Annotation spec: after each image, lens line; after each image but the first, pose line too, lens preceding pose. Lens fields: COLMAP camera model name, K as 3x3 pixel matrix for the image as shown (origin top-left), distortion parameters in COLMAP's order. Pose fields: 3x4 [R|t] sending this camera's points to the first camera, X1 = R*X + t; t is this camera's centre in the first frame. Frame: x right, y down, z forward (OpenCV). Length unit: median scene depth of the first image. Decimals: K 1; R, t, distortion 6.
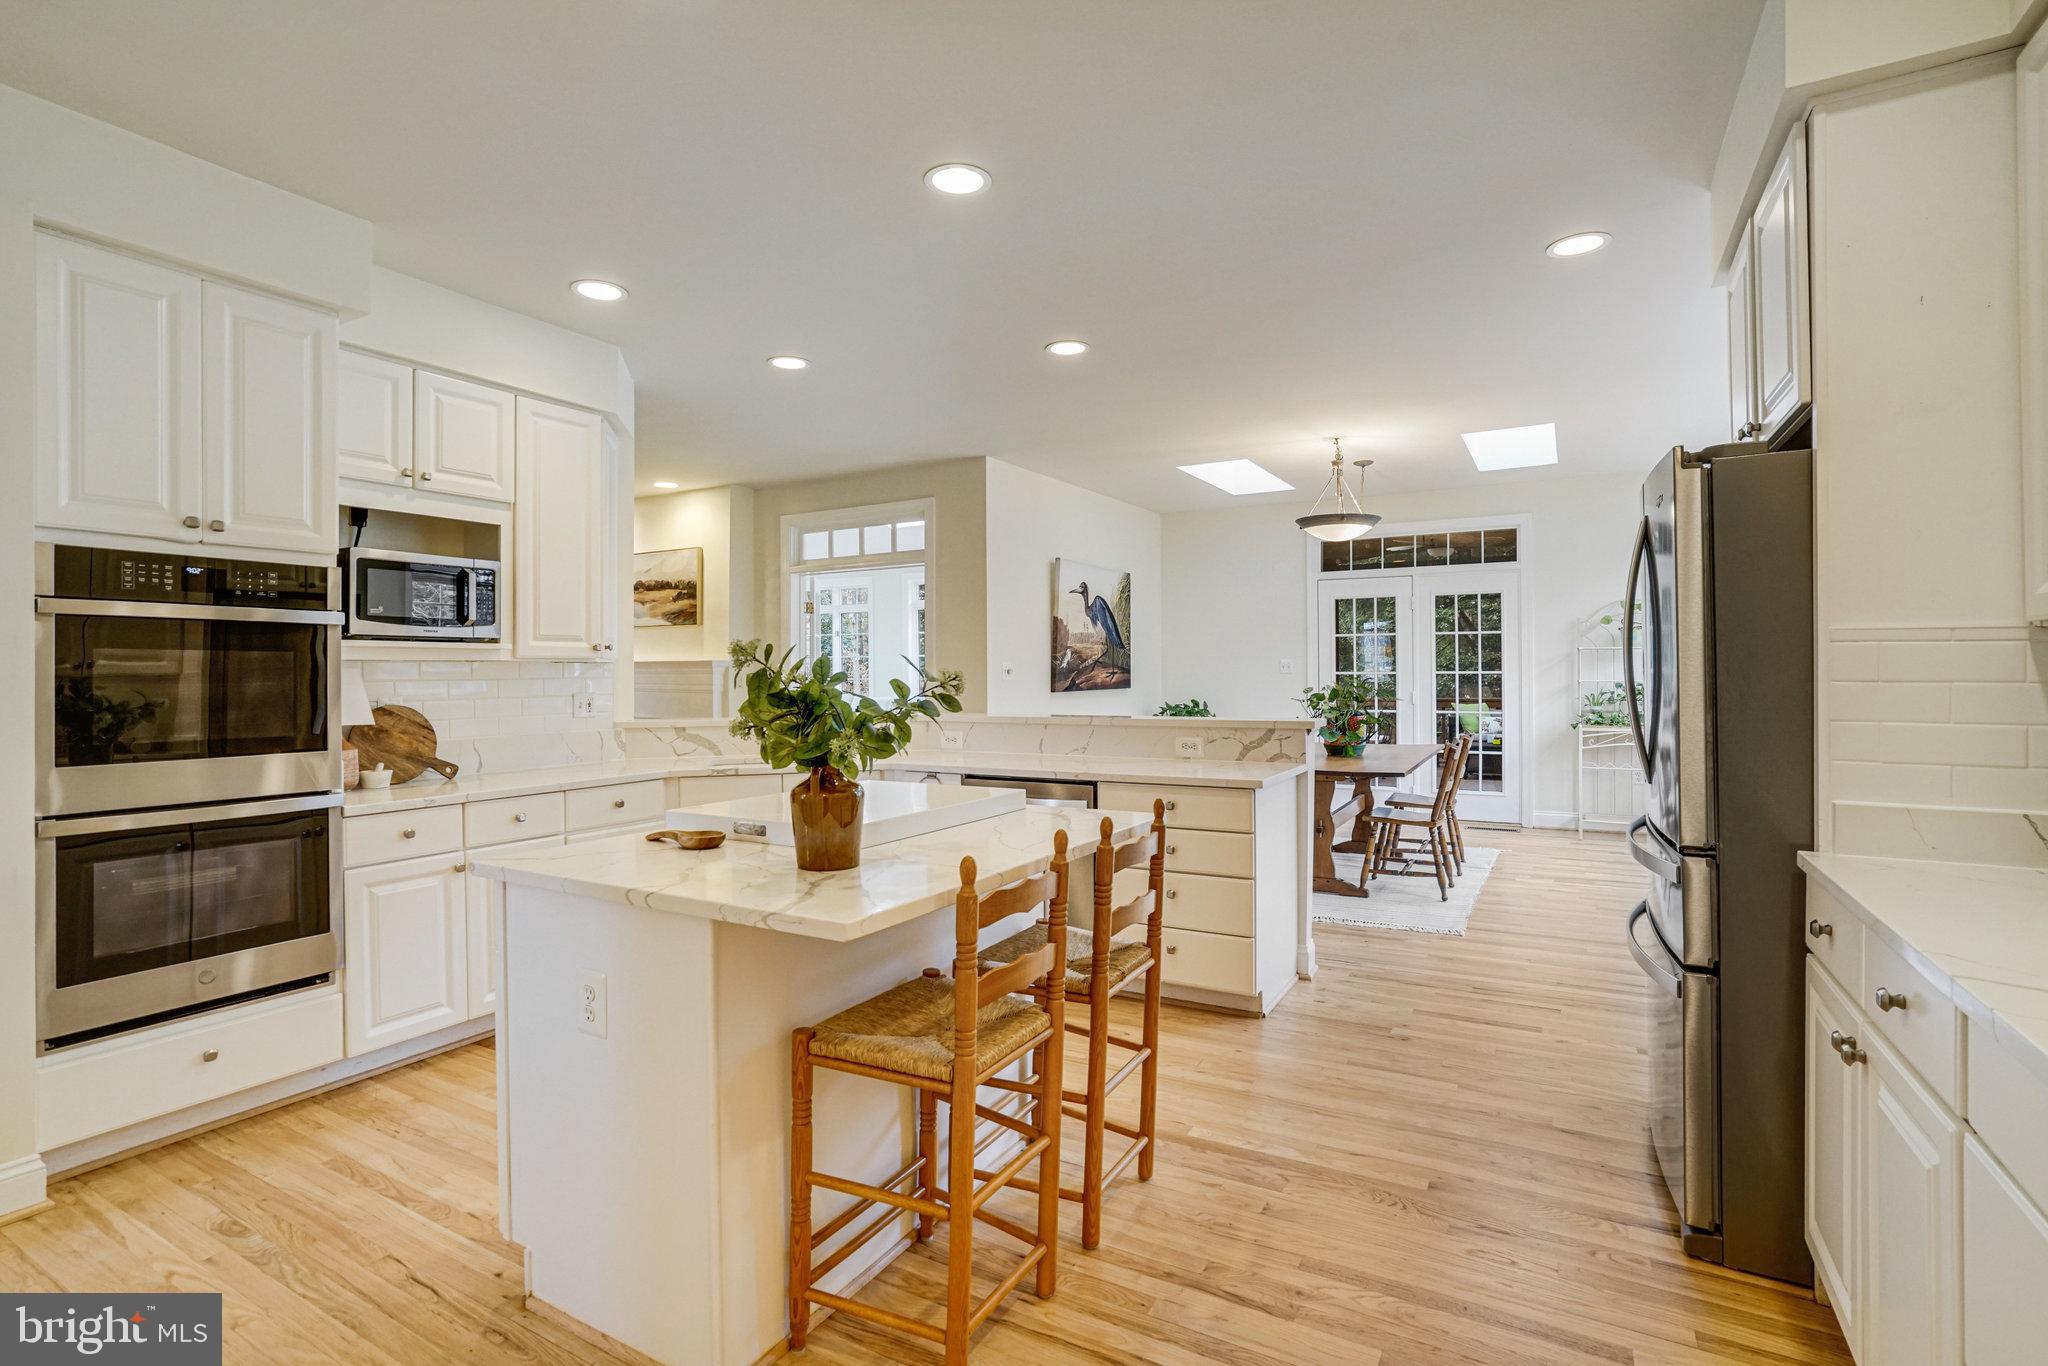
lens RADIAL K [[960.1, 0, 1033.6], [0, 960.1, 662.0], [0, 0, 1]] dist [-0.000813, 0.000046]
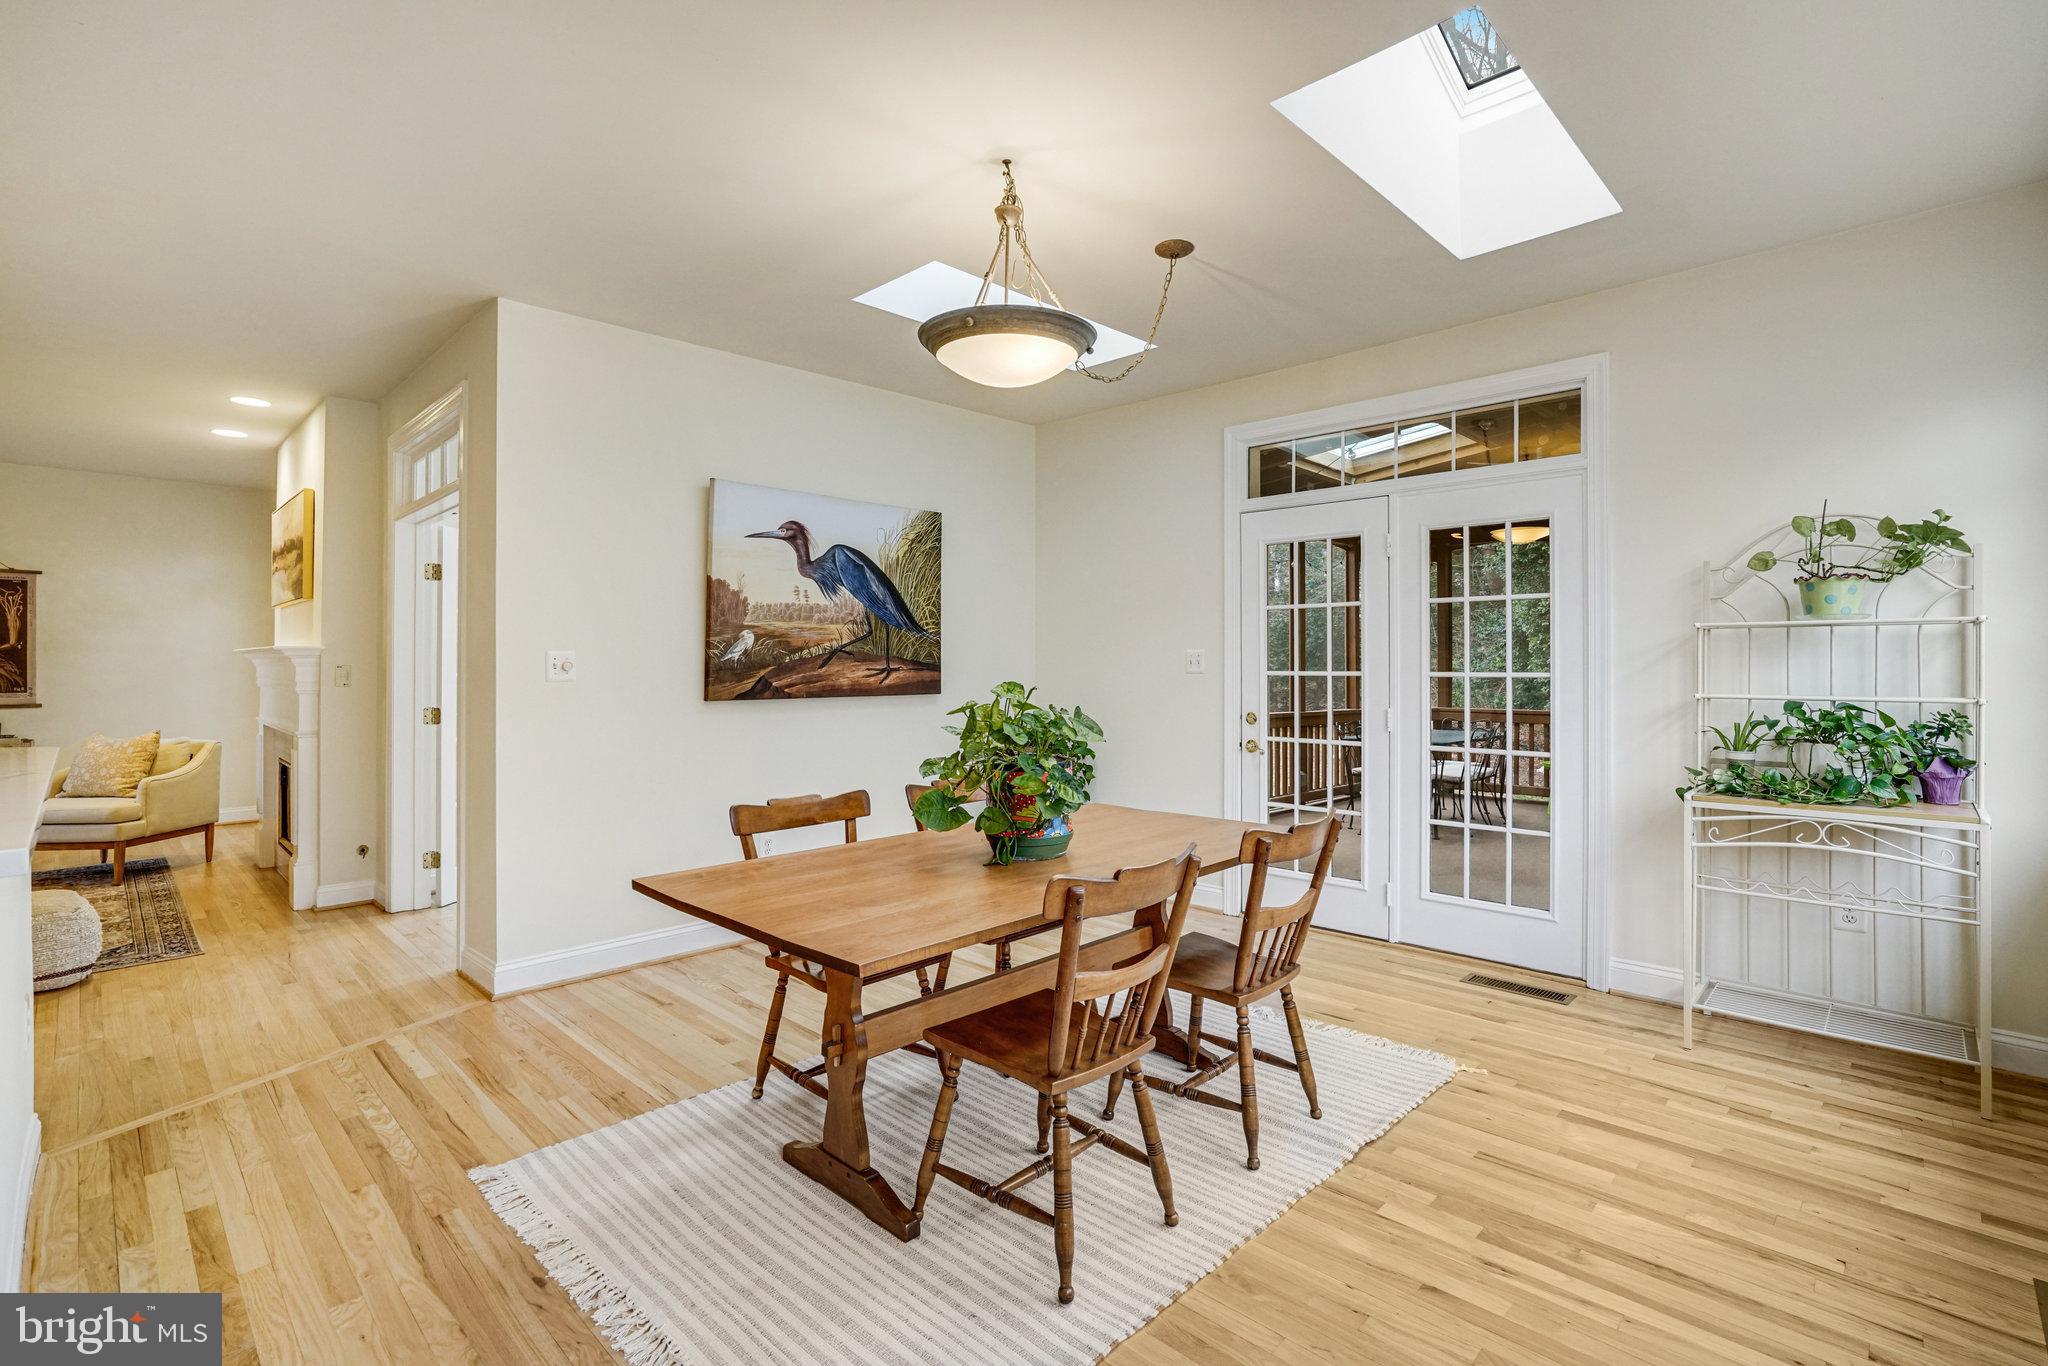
lens RADIAL K [[938.7, 0, 1043.2], [0, 938.7, 660.2], [0, 0, 1]] dist [-0.003231, -0.000008]
pose [[0.971262, 0.005486, -0.237950, 0.391483], [-0.004496, 0.999979, 0.004704, 0.002374], [0.237971, -0.003499, 0.971266, 0.507463]]
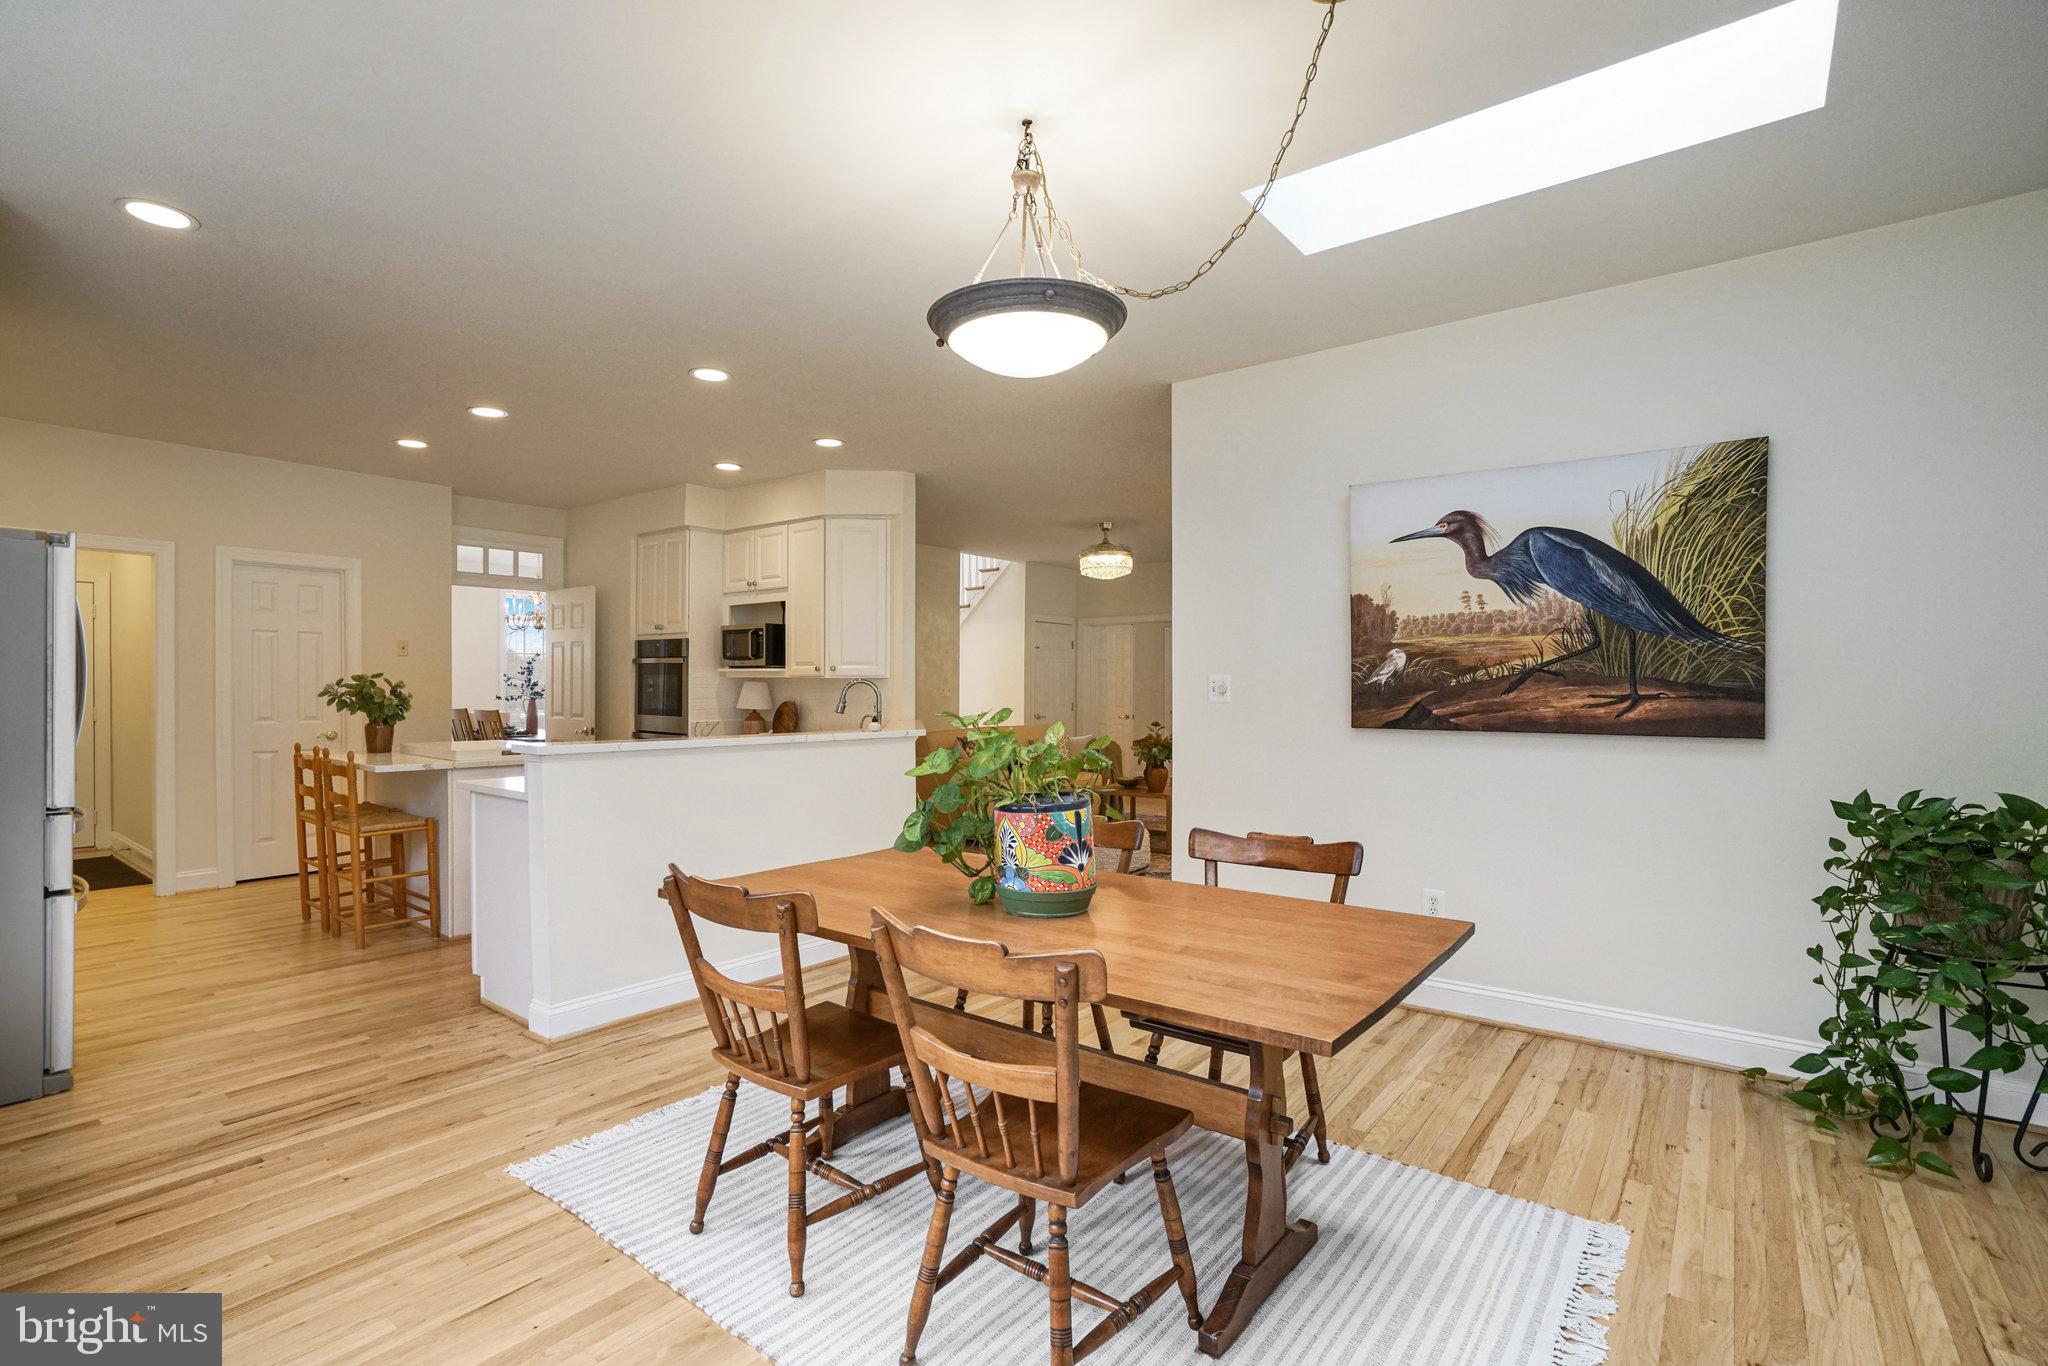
lens RADIAL K [[968.4, 0, 1025.5], [0, 968.4, 687.9], [0, 0, 1]] dist [-0.043042, 0.000168]
pose [[-0.159702, 0.004023, -0.987157, 0.644760], [0.001182, 0.999992, 0.003884, 0.006519], [0.987165, -0.000547, -0.159706, 0.956885]]
